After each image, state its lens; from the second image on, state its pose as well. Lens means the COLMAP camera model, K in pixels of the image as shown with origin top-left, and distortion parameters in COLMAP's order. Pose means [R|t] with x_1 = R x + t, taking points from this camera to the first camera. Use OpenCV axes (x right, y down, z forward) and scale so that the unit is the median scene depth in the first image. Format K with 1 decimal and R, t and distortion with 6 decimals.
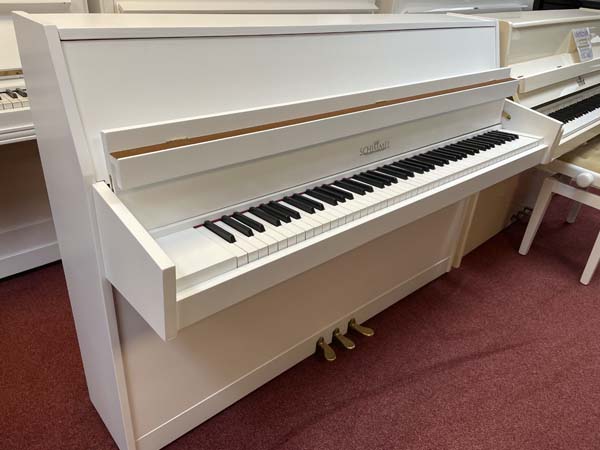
lens RADIAL K [[446.4, 0, 301.5], [0, 446.4, 245.5], [0, 0, 1]] dist [0.008217, 0.002744]
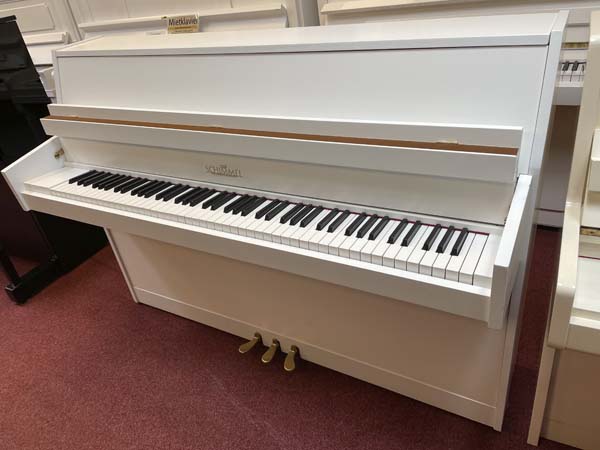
lens RADIAL K [[442.1, 0, 300.0], [0, 442.1, 225.0], [0, 0, 1]] dist [0.091266, -0.145832]
pose [[0.323609, 0.406963, -0.854201, 1.114194], [-0.363462, 0.886981, 0.284885, -0.454756], [0.873597, 0.218279, 0.434950, 0.739785]]
